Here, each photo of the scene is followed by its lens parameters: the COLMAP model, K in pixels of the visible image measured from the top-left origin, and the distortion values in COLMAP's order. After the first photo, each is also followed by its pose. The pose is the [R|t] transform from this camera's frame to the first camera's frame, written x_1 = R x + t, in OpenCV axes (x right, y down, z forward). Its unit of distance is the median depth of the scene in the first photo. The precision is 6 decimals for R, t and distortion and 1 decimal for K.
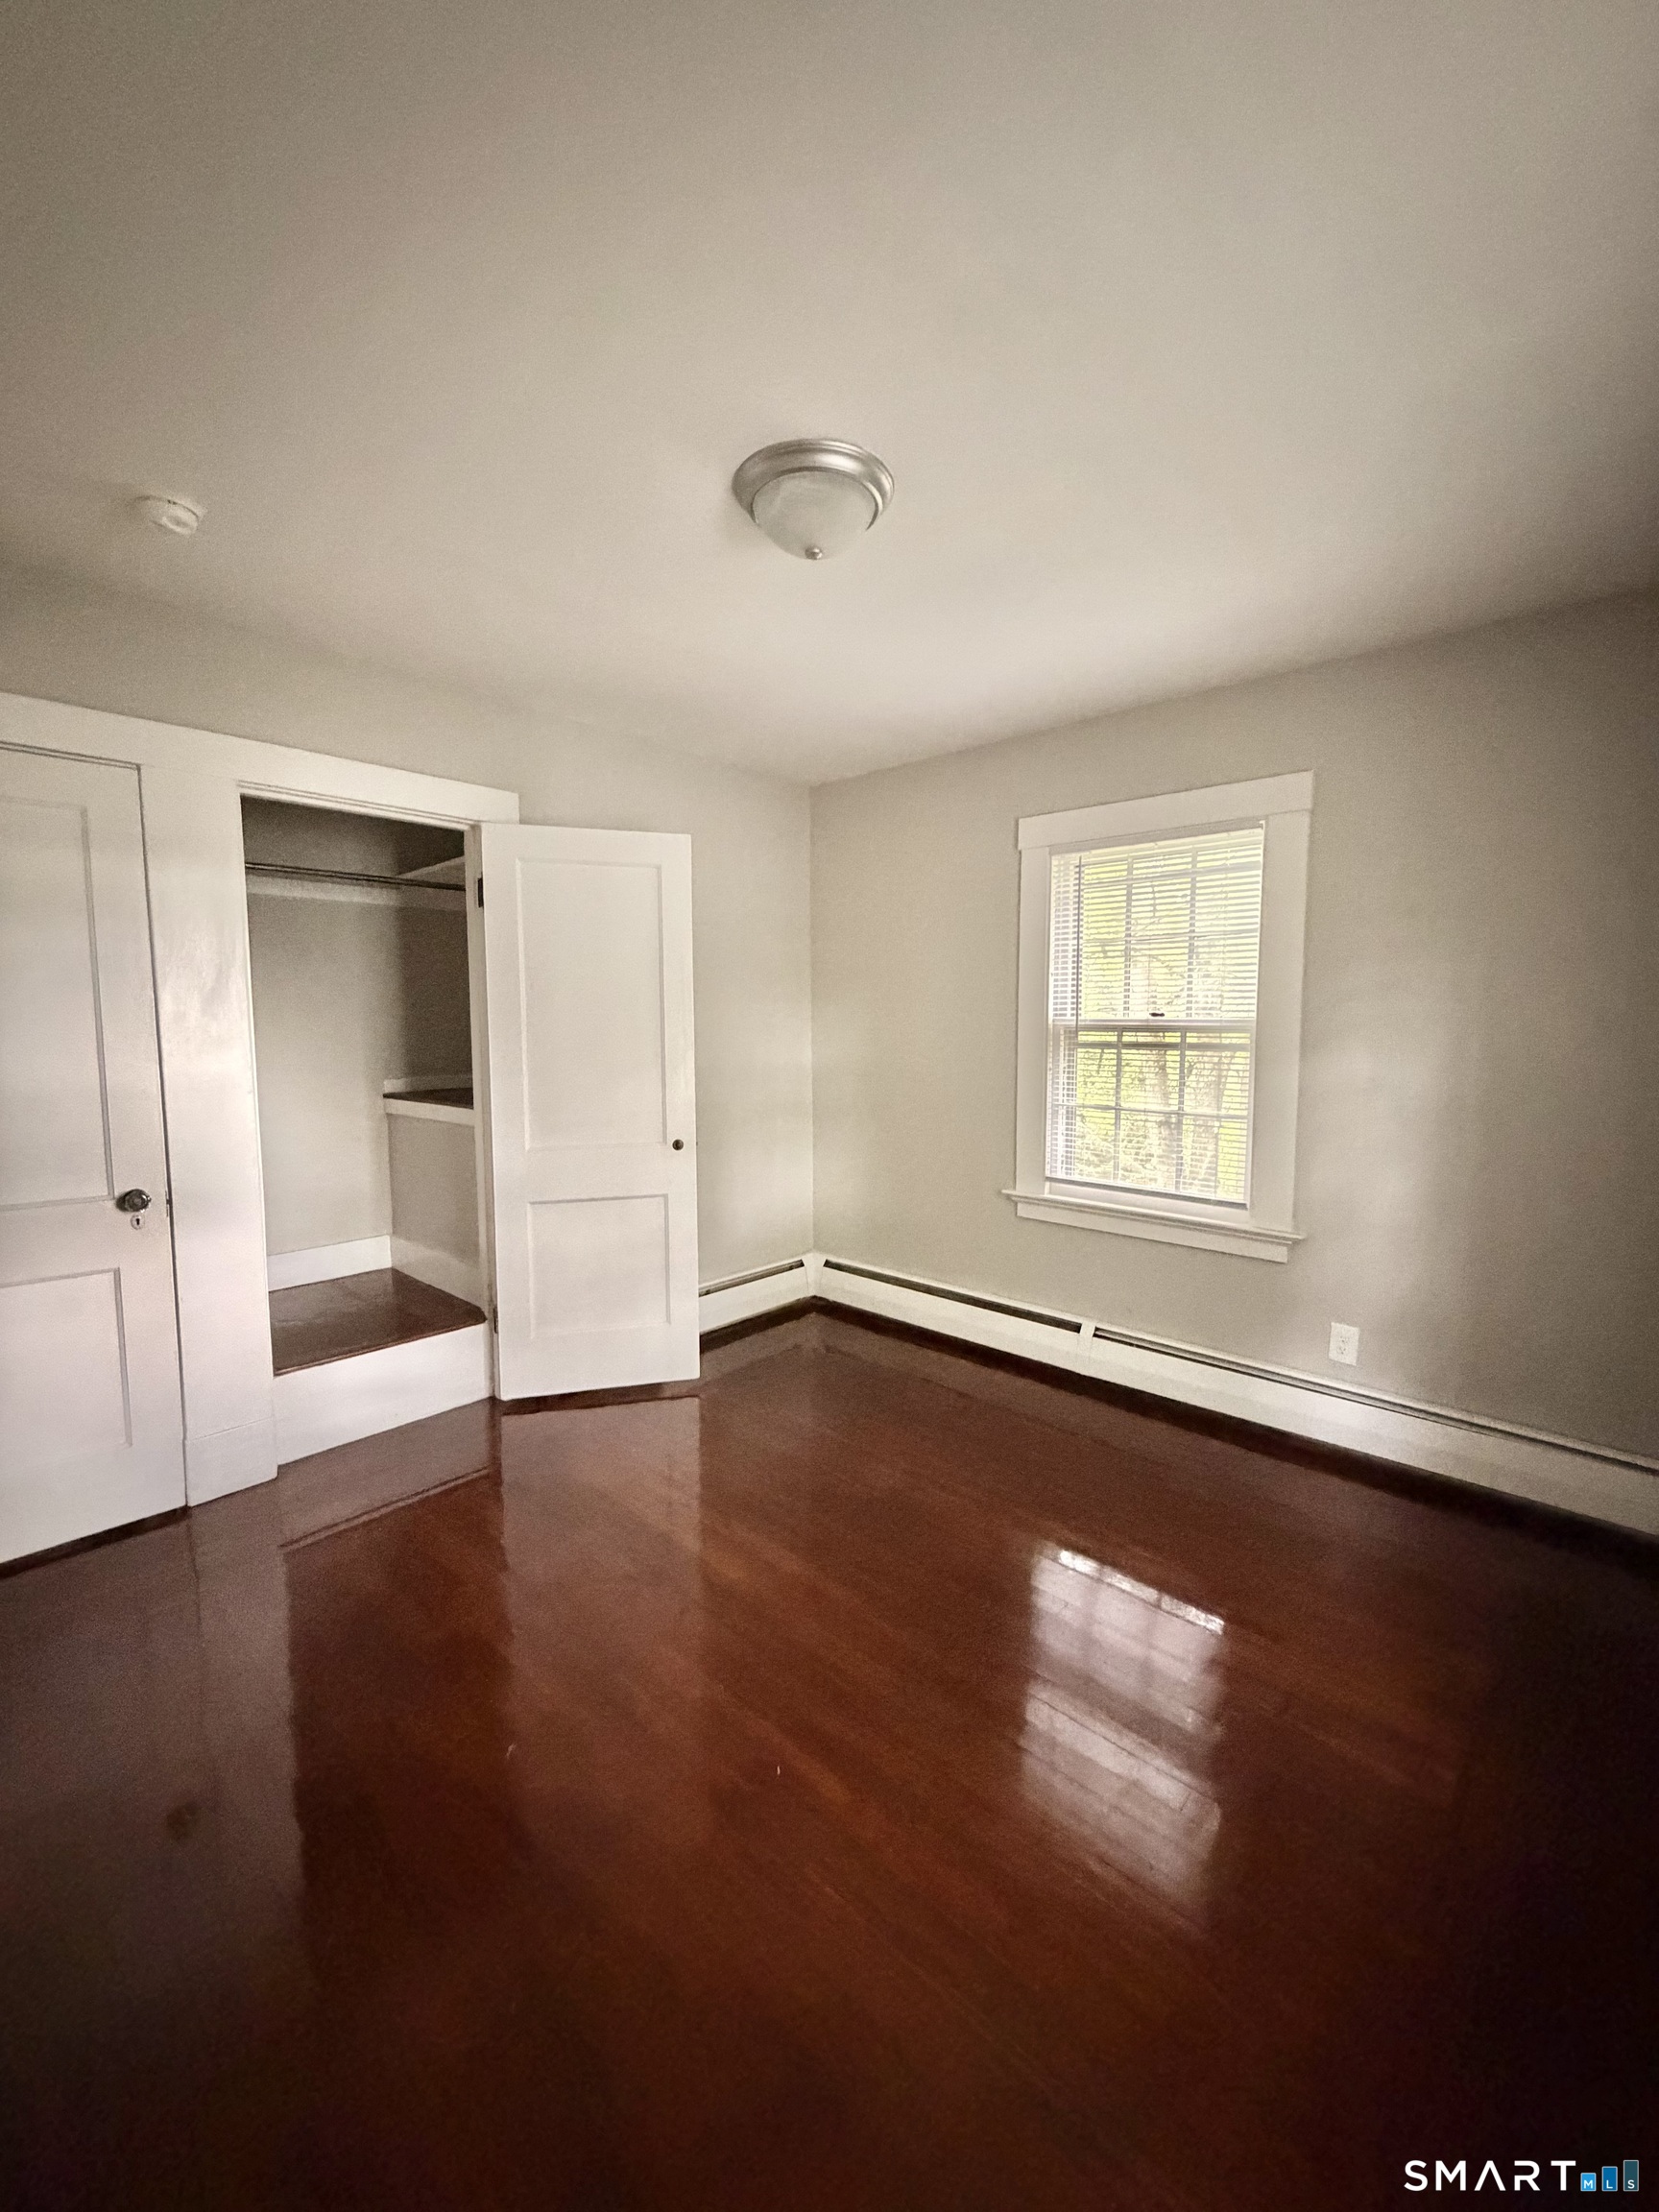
lens RADIAL K [[880.2, 0, 840.7], [0, 880.2, 1106.7], [0, 0, 1]] dist [0.002538, 0.000215]
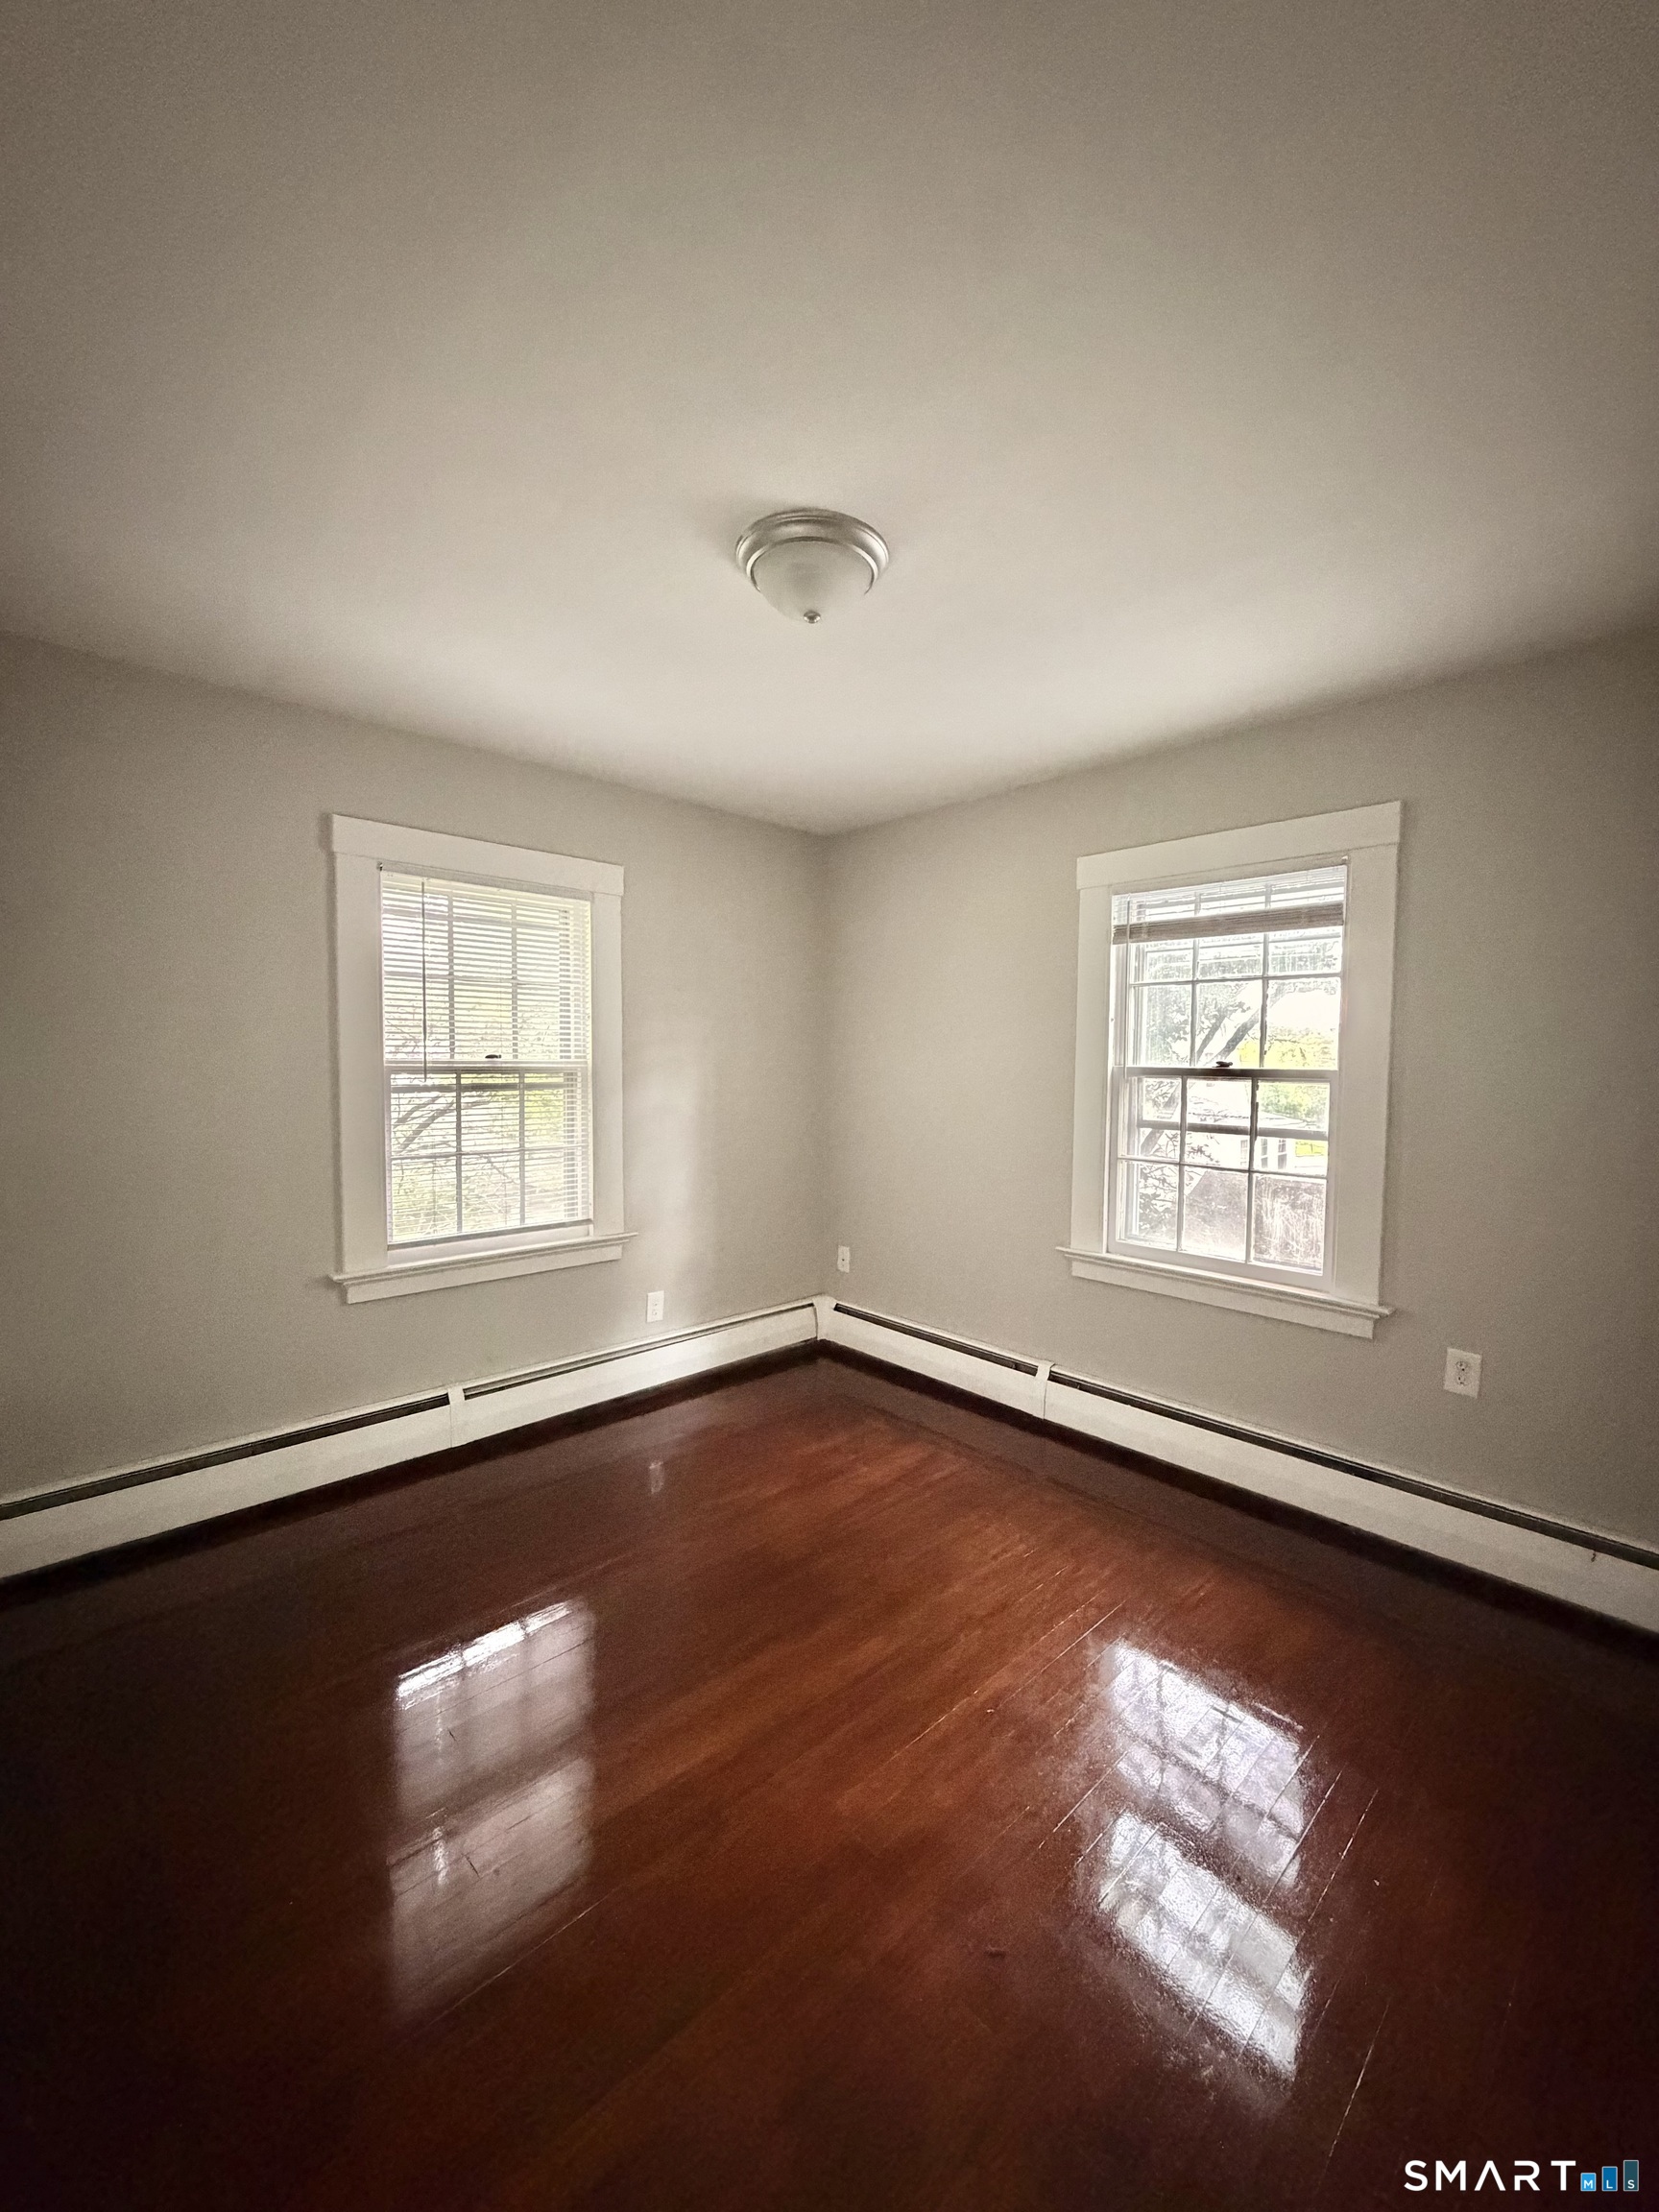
lens RADIAL K [[880.2, 0, 817.9], [0, 880.2, 1100.4], [0, 0, 1]] dist [0.002538, 0.000215]
pose [[0.087113, -0.048008, 0.995041, -0.612928], [0.091780, 0.994977, 0.039970, -0.059338], [-0.991962, 0.087843, 0.091082, 0.532807]]
